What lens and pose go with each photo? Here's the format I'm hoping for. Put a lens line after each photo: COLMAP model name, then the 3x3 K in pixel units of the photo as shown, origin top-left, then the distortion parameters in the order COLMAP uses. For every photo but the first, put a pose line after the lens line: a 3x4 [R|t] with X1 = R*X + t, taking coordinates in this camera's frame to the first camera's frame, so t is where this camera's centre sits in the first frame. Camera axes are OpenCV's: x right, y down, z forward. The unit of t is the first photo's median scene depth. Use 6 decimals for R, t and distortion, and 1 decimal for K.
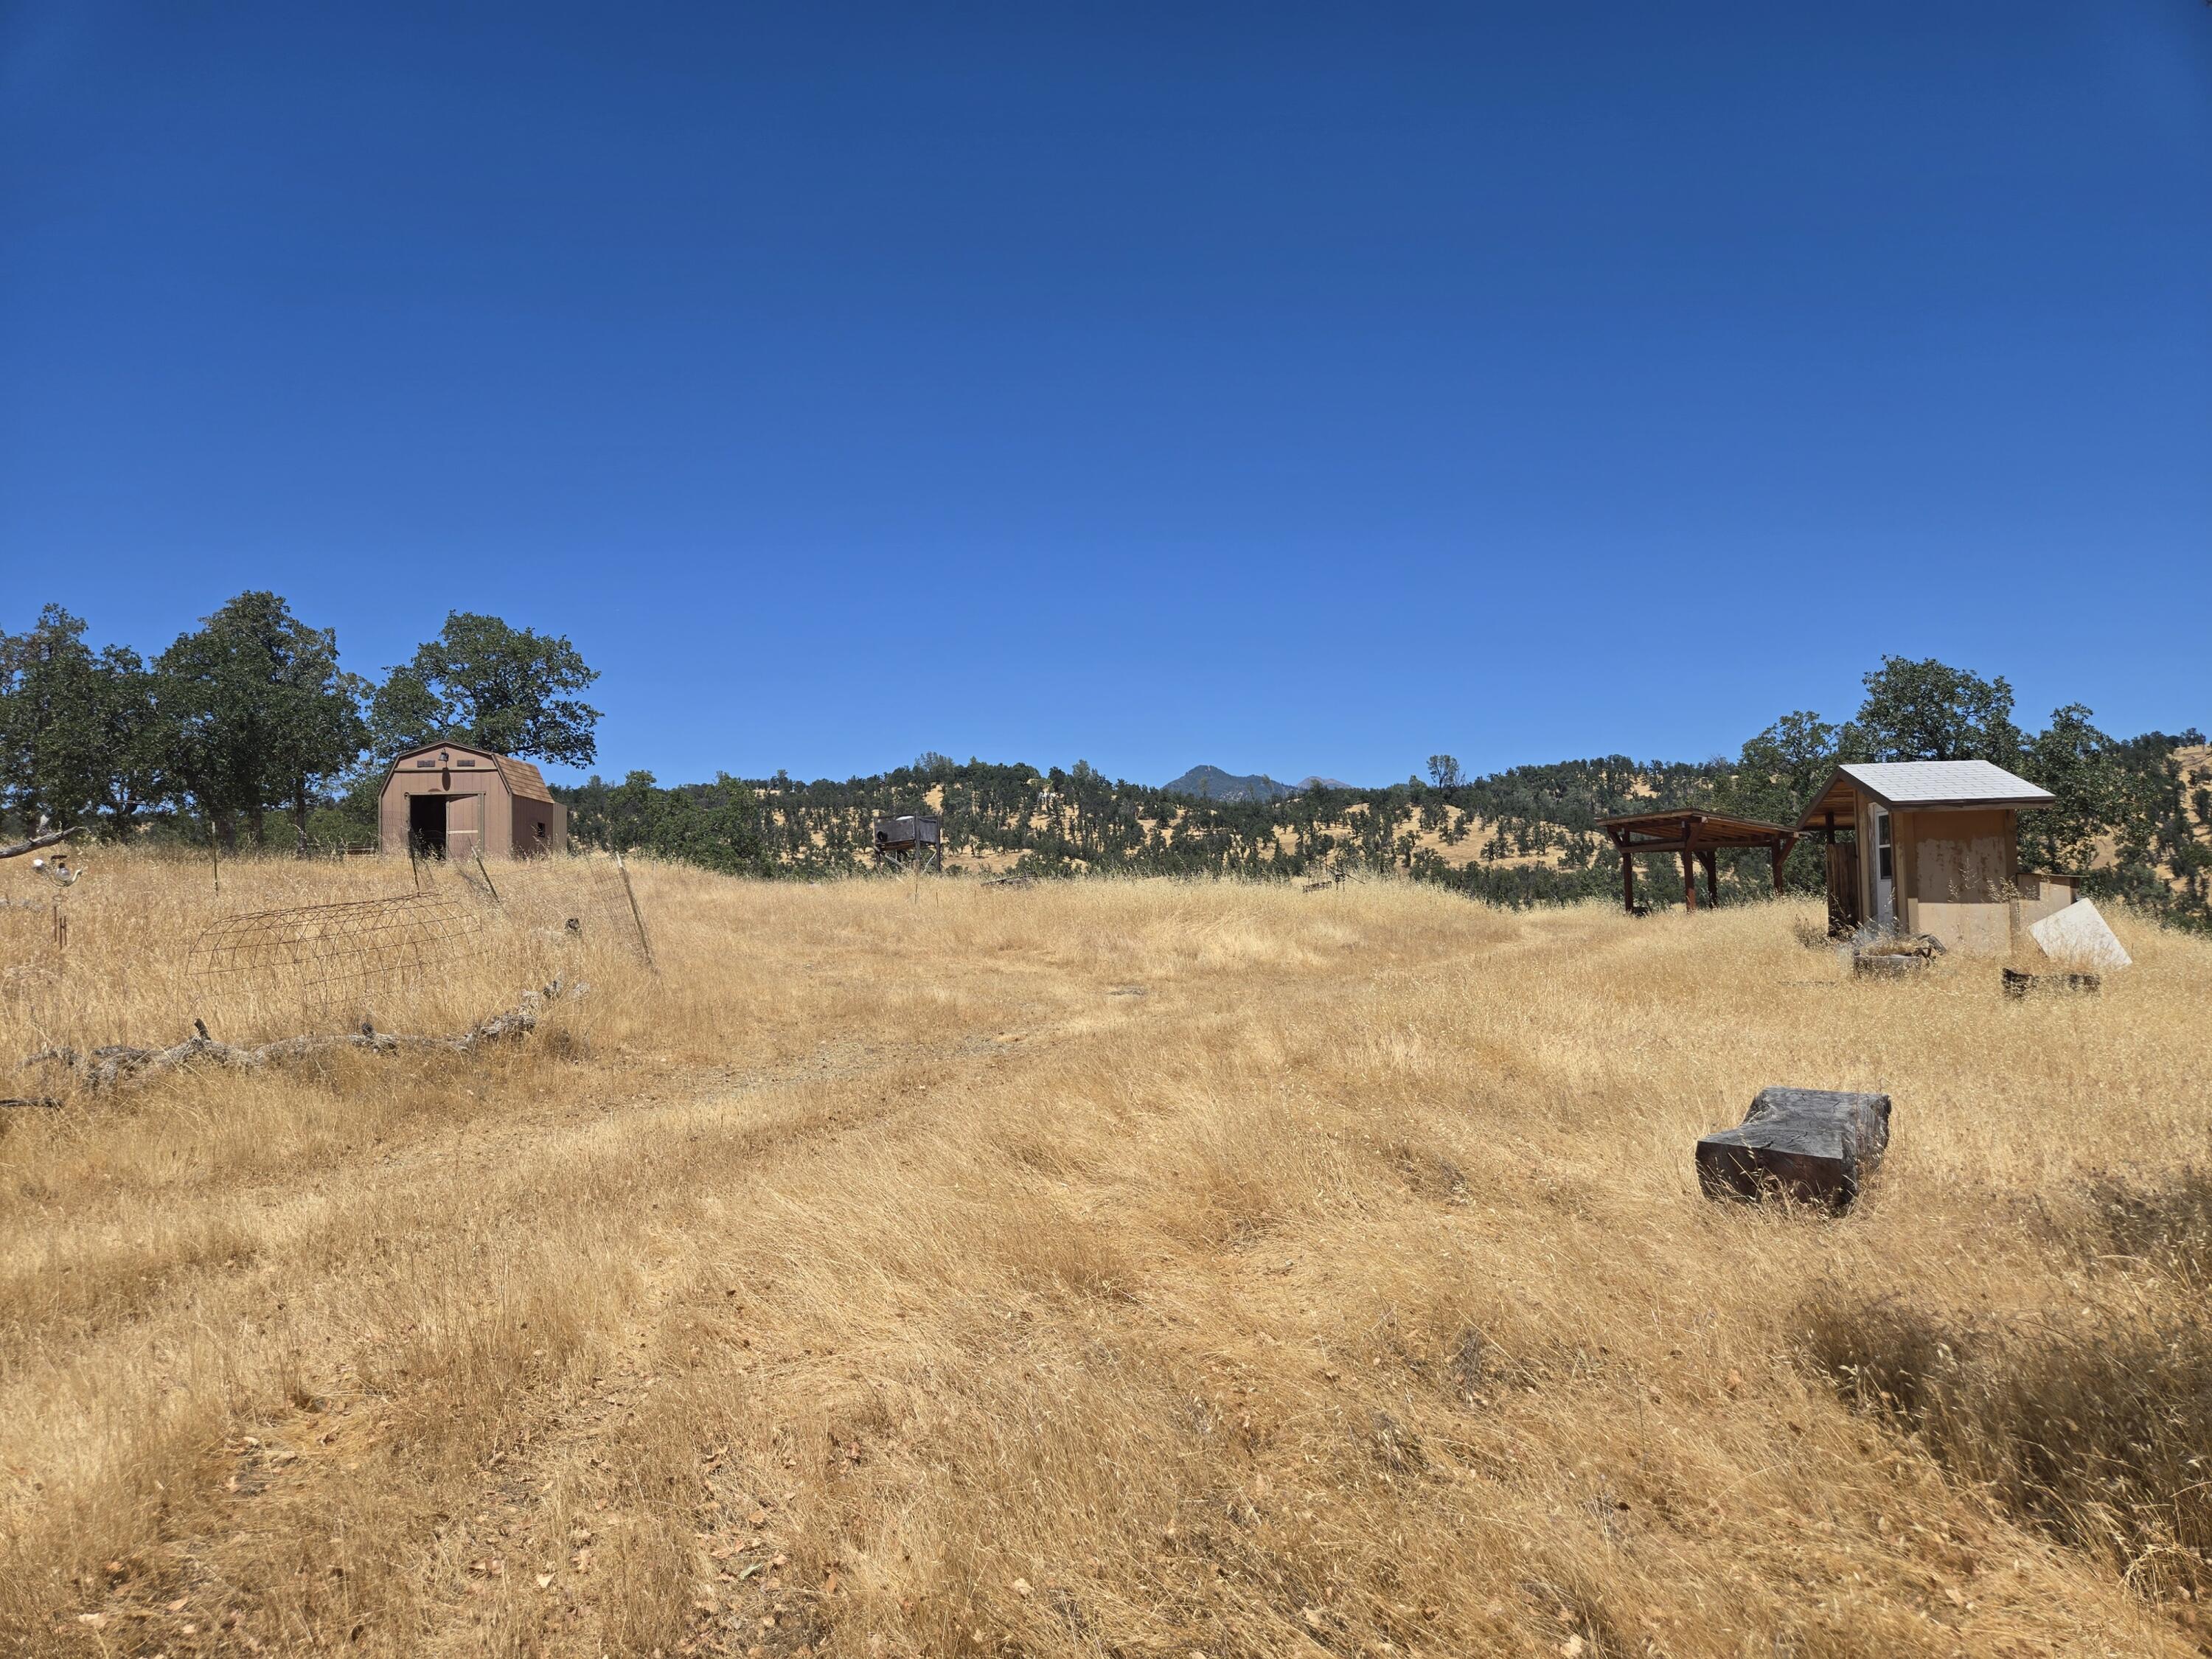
lens RADIAL K [[1471.7, 0, 1092.1], [0, 1471.7, 853.6], [0, 0, 1]] dist [0.084564, -0.072404]
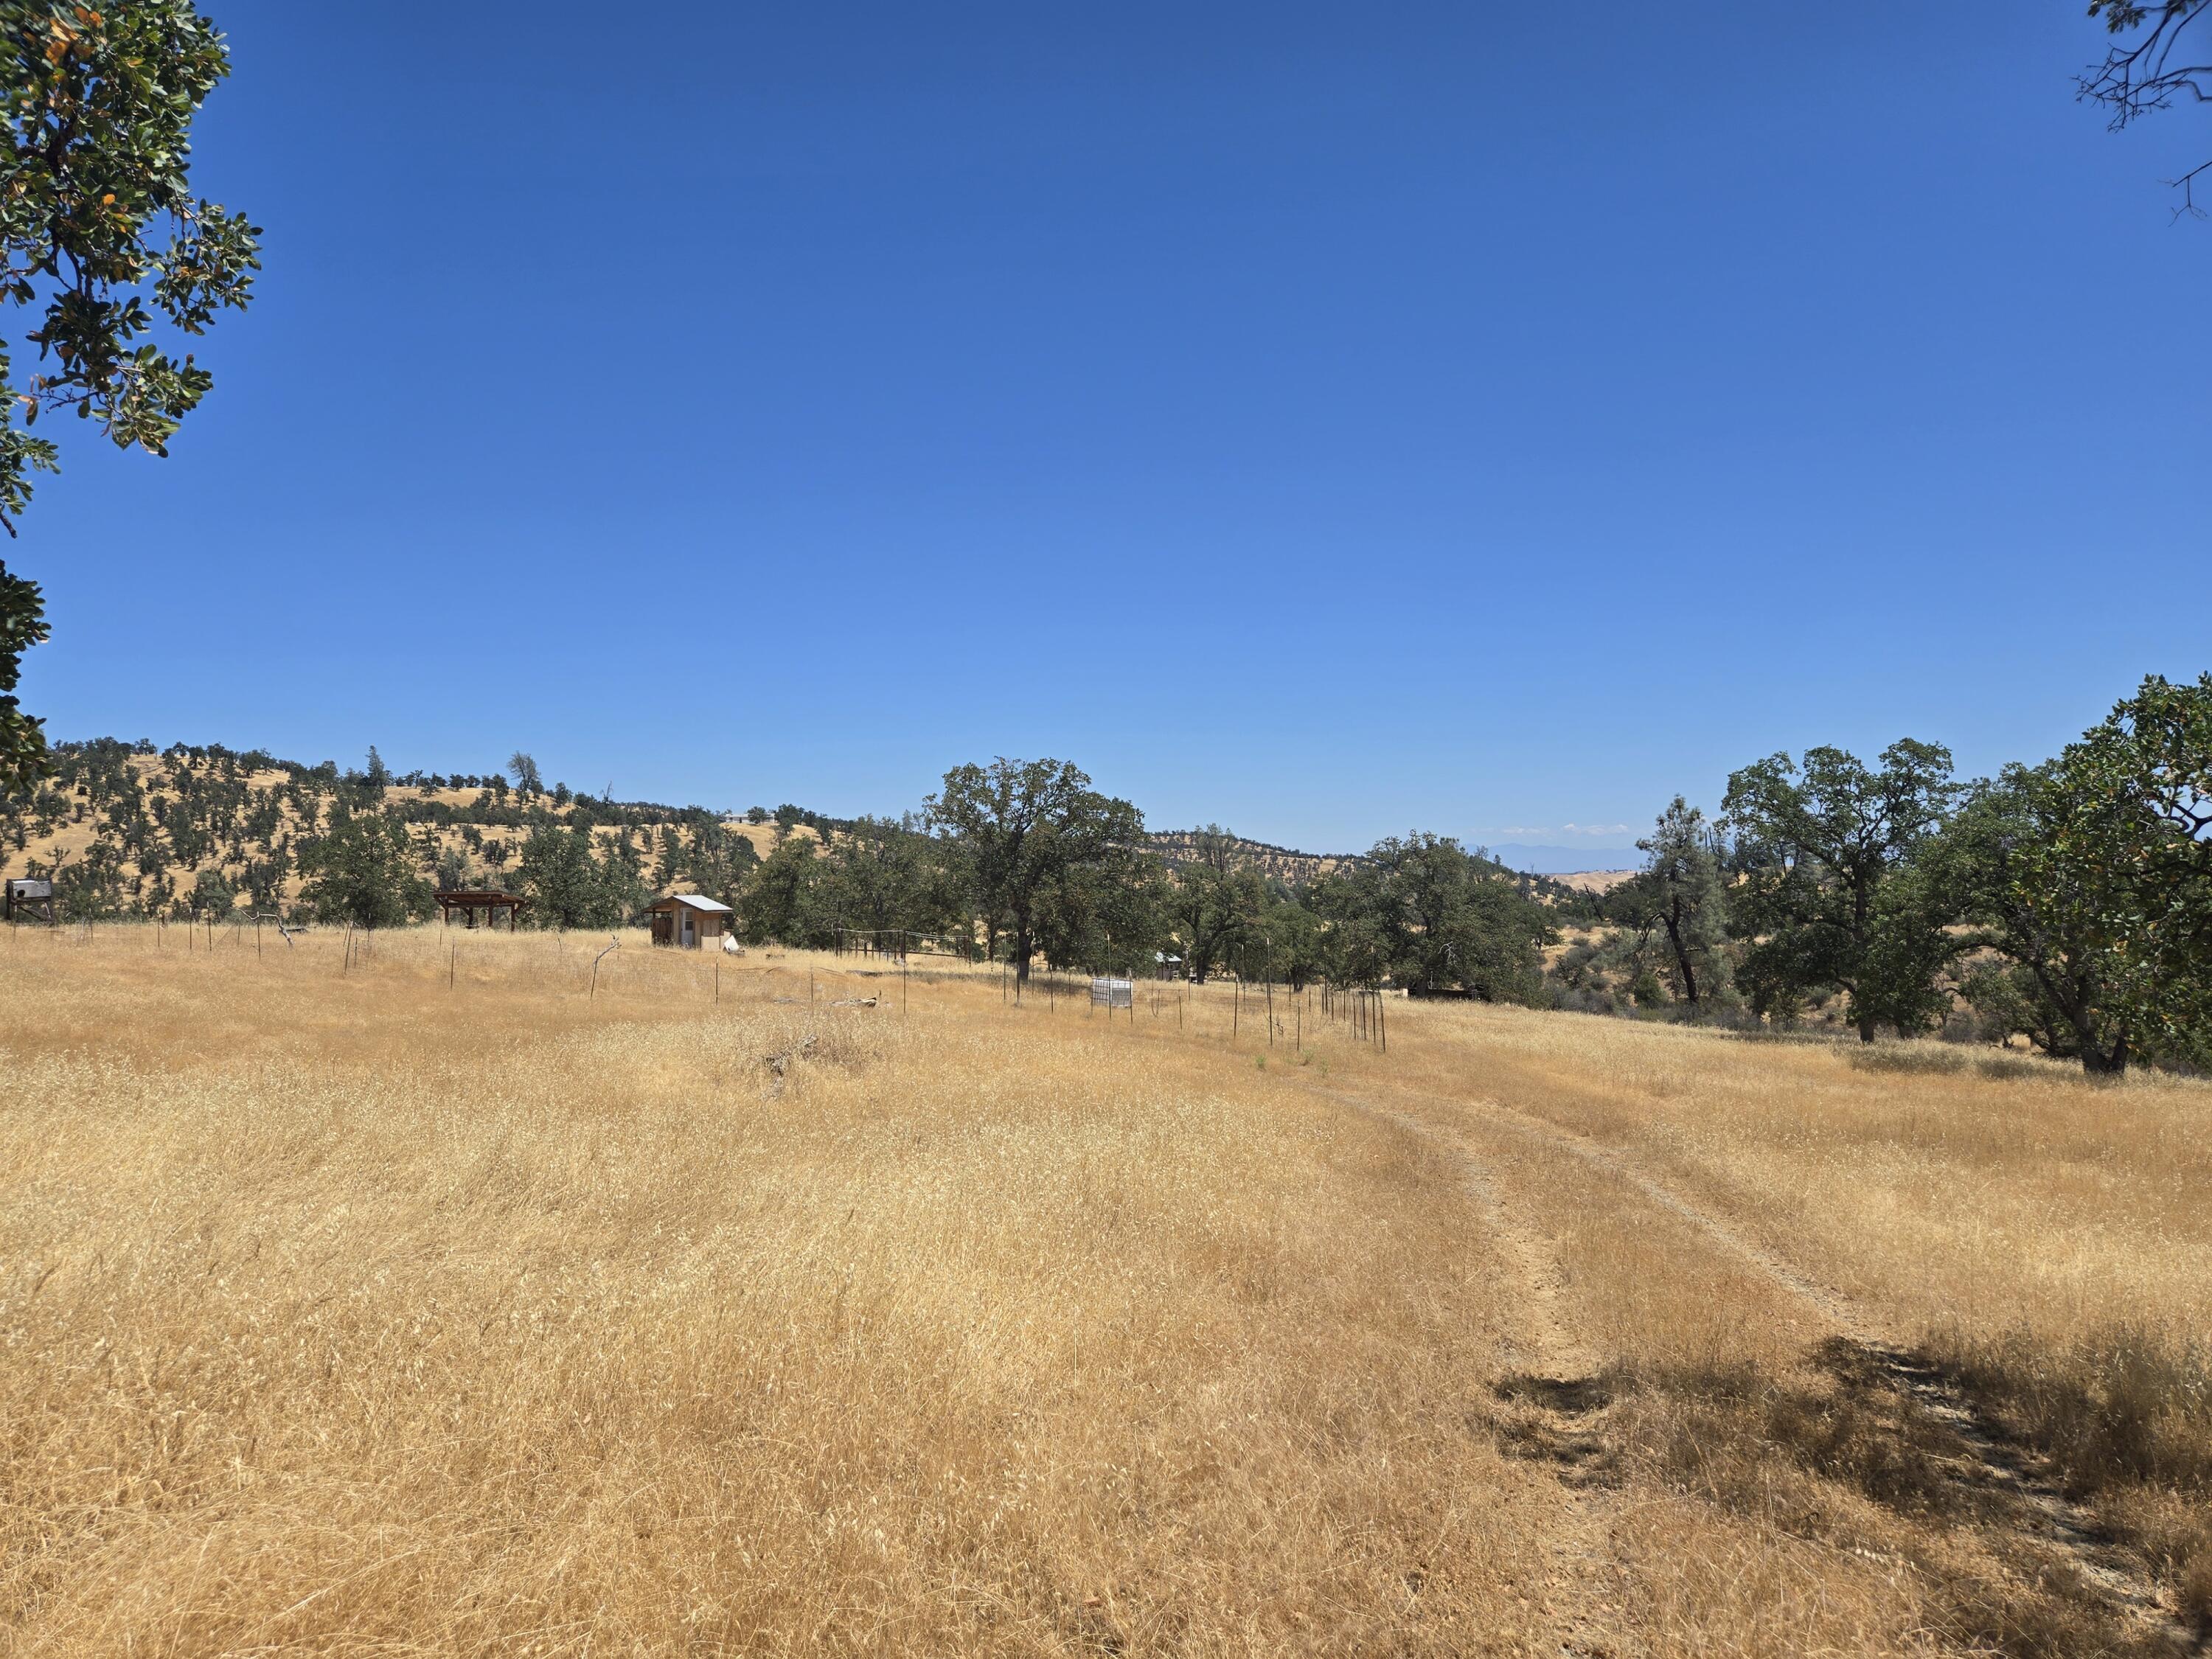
lens RADIAL K [[1476.7, 0, 1100.0], [0, 1476.7, 819.3], [0, 0, 1]] dist [0.082966, -0.073014]
pose [[0.334579, 0.056712, 0.940660, -0.073063], [-0.042519, 0.998079, -0.045051, -0.003742], [-0.941408, -0.024923, 0.336348, -0.032235]]
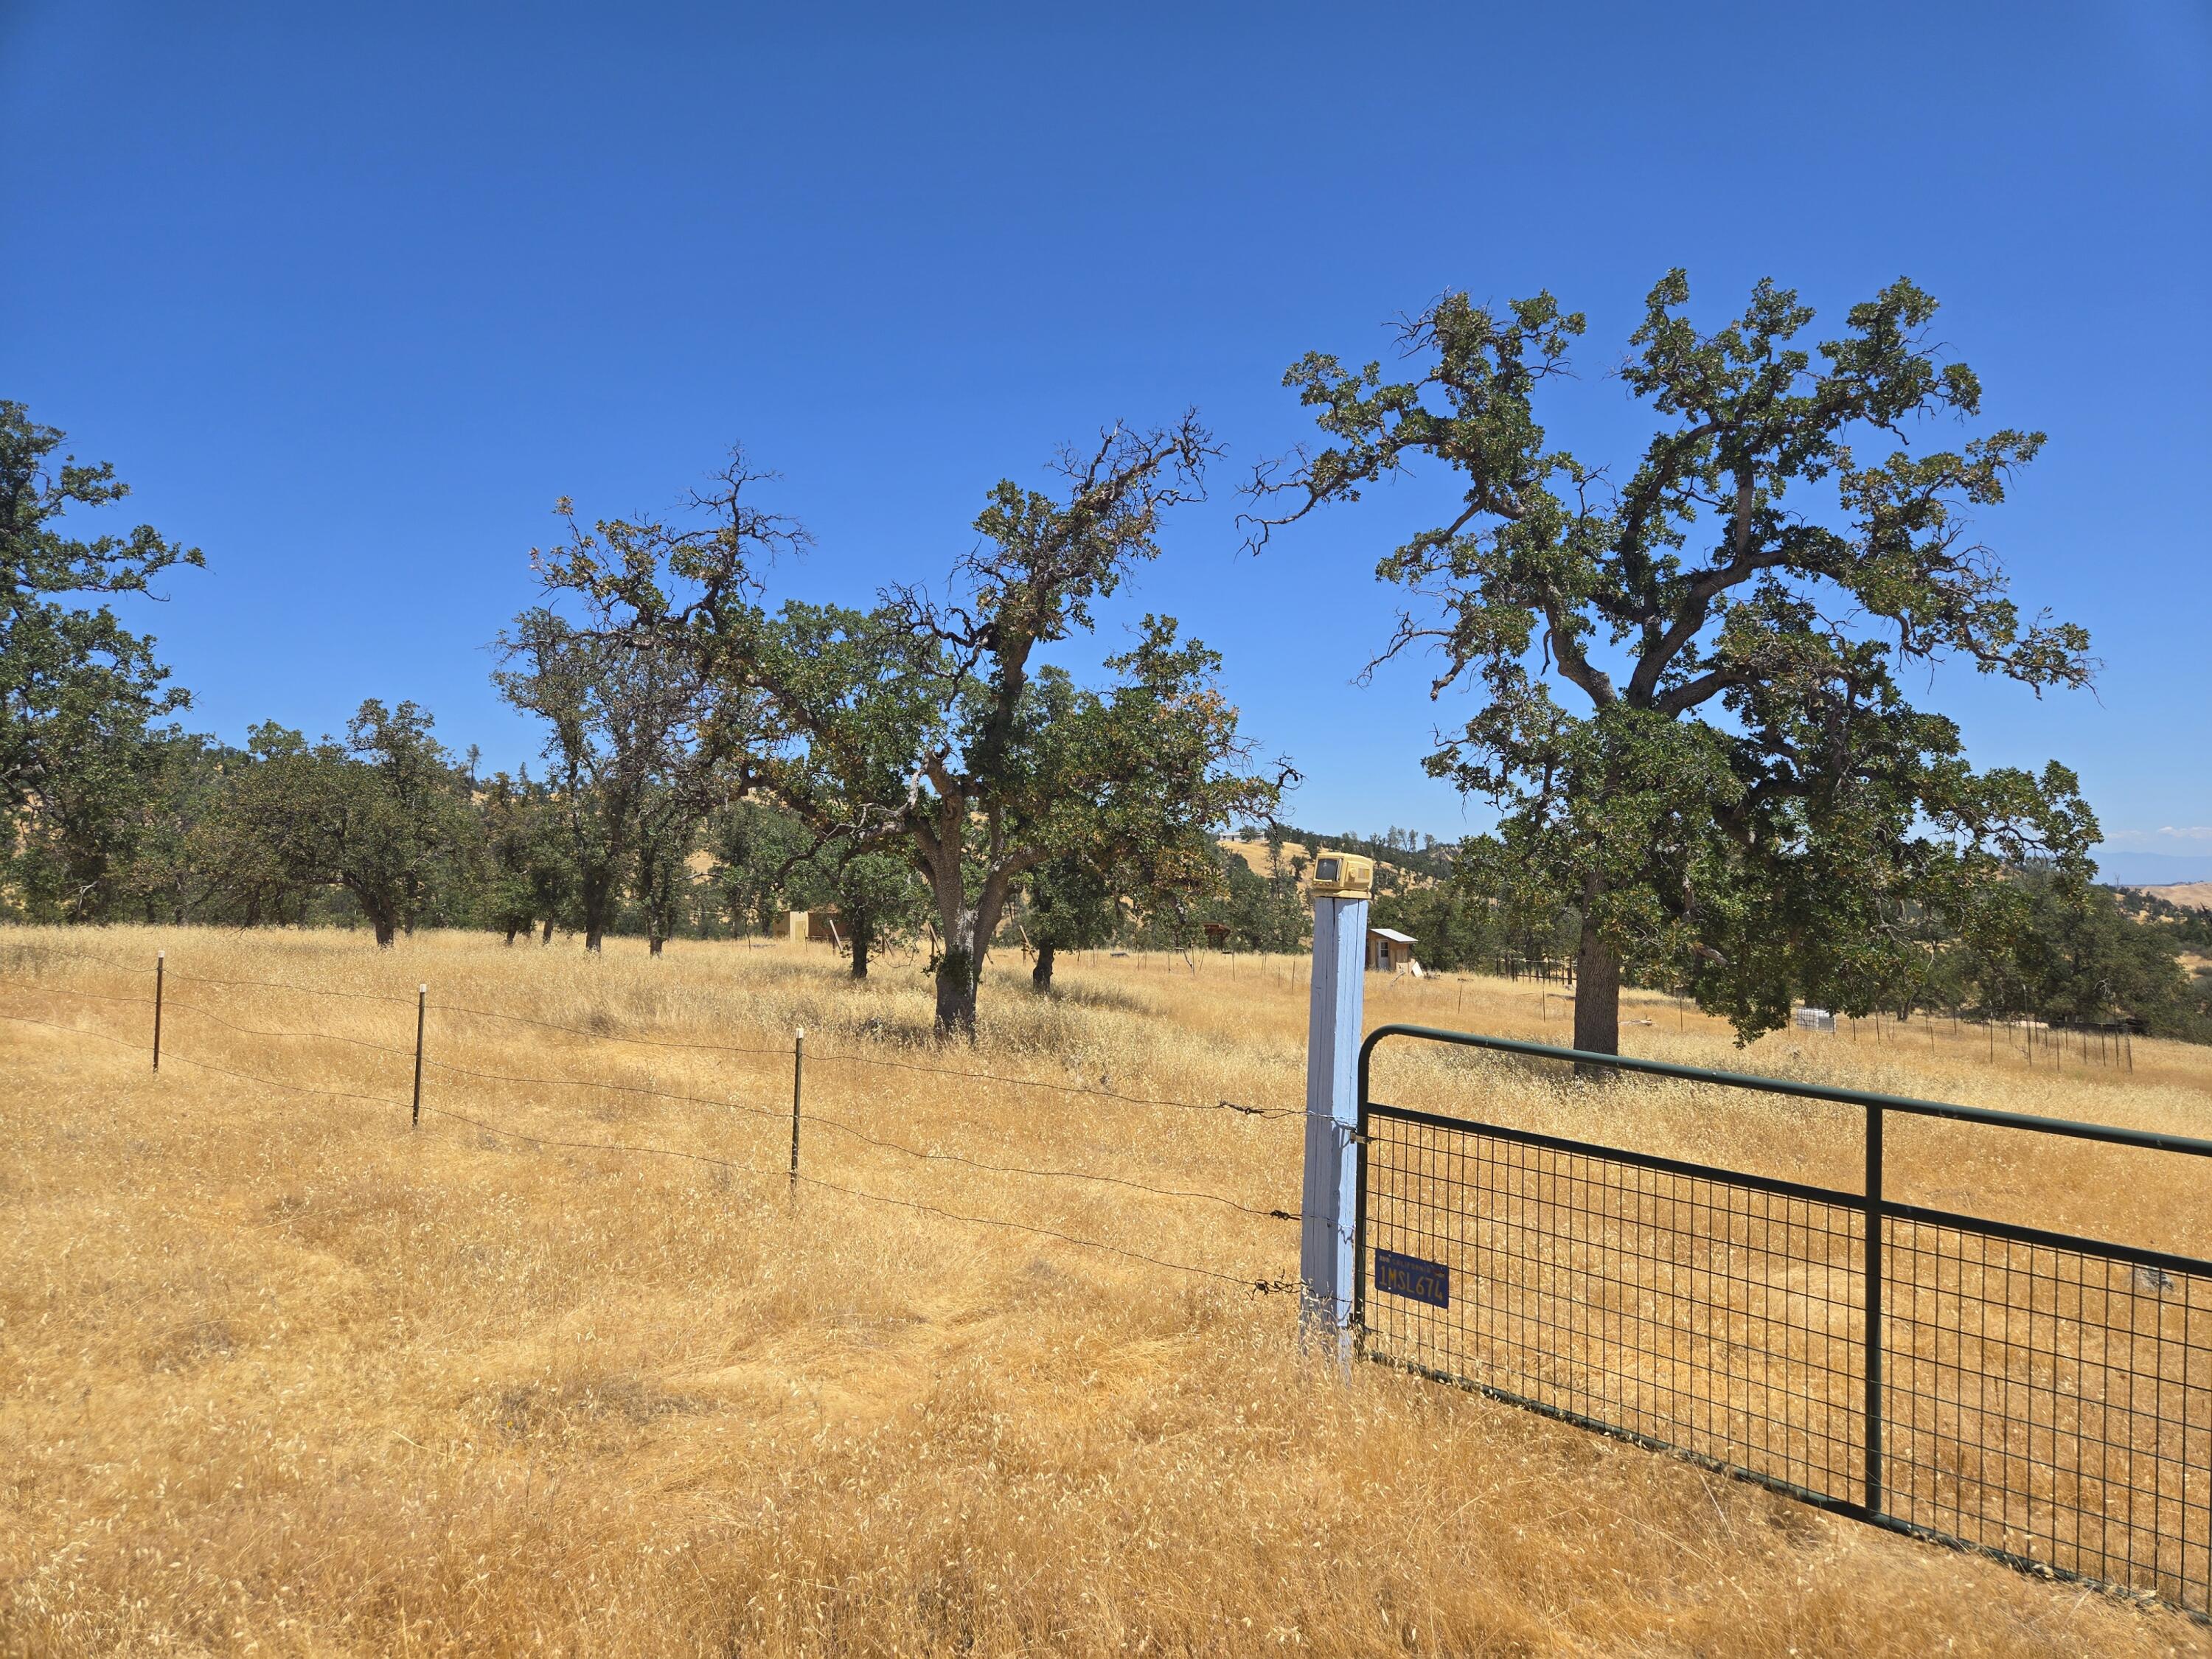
lens RADIAL K [[1476.7, 0, 1100.0], [0, 1476.7, 819.3], [0, 0, 1]] dist [0.082966, -0.073014]
pose [[0.604614, 0.056675, 0.794500, -0.103763], [-0.040643, 0.998361, -0.040287, -0.005244], [-0.795481, -0.007933, 0.605927, -0.028889]]
